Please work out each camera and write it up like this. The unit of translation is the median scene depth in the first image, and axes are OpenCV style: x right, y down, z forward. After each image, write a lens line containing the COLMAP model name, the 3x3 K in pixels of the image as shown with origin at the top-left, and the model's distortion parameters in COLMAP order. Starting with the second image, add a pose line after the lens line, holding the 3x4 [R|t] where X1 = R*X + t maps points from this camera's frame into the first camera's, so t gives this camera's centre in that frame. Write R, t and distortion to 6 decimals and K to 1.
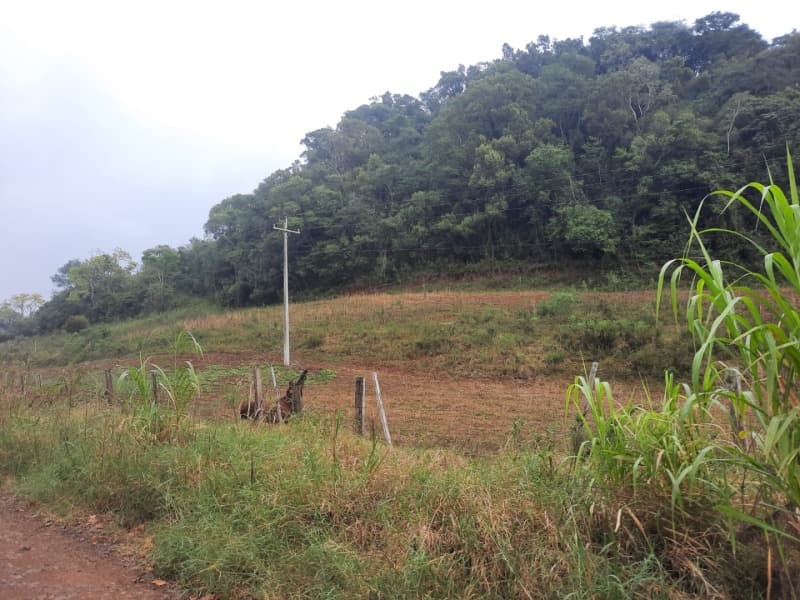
lens RADIAL K [[579.9, 0, 406.0], [0, 579.9, 299.3], [0, 0, 1]] dist [0.069485, -0.066782]
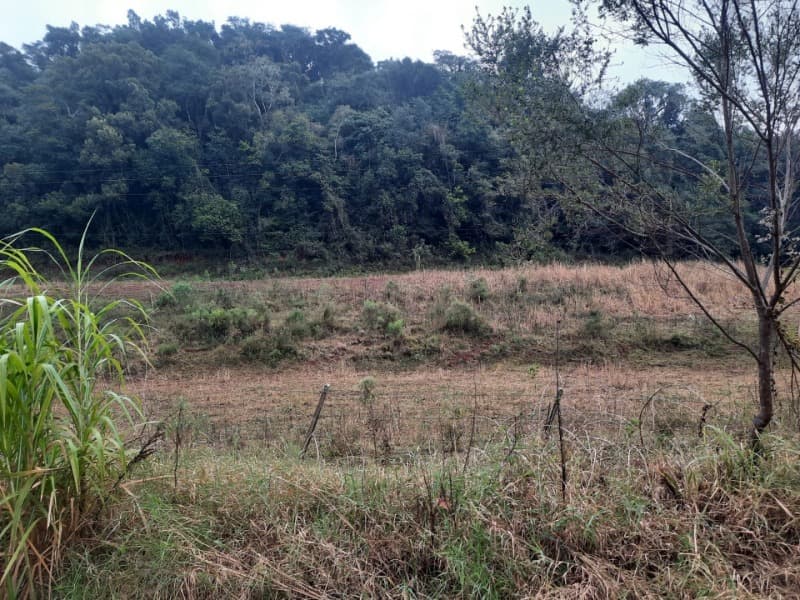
lens RADIAL K [[581.4, 0, 402.9], [0, 581.4, 300.1], [0, 0, 1]] dist [0.074460, -0.078675]
pose [[0.846954, -0.030558, 0.530787, 0.042659], [0.017172, 0.999398, 0.030136, -0.003835], [-0.531389, -0.016409, 0.846969, -0.030371]]
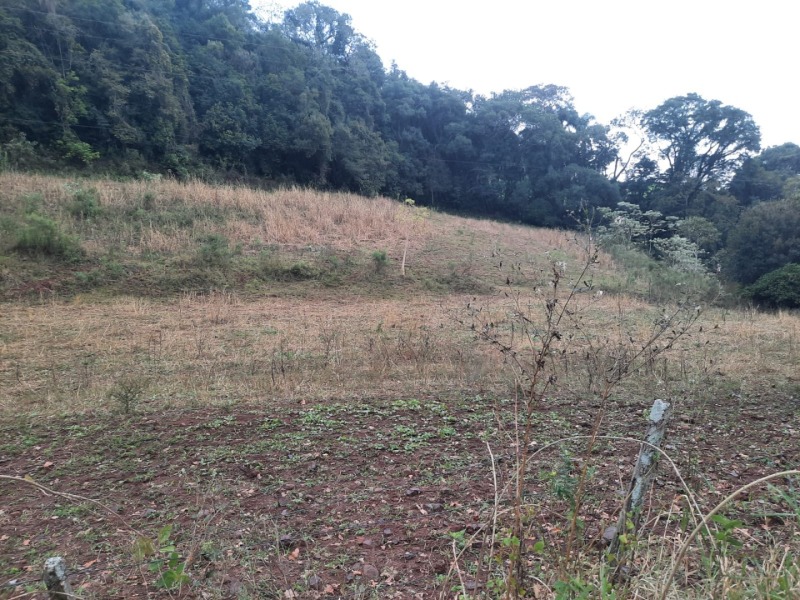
lens RADIAL K [[583.6, 0, 402.8], [0, 583.6, 298.1], [0, 0, 1]] dist [0.059497, -0.062622]
pose [[0.482111, -0.099021, 0.870496, 0.136762], [-0.060193, 0.987501, 0.145667, -0.005179], [-0.874040, -0.122626, 0.470125, -0.048775]]
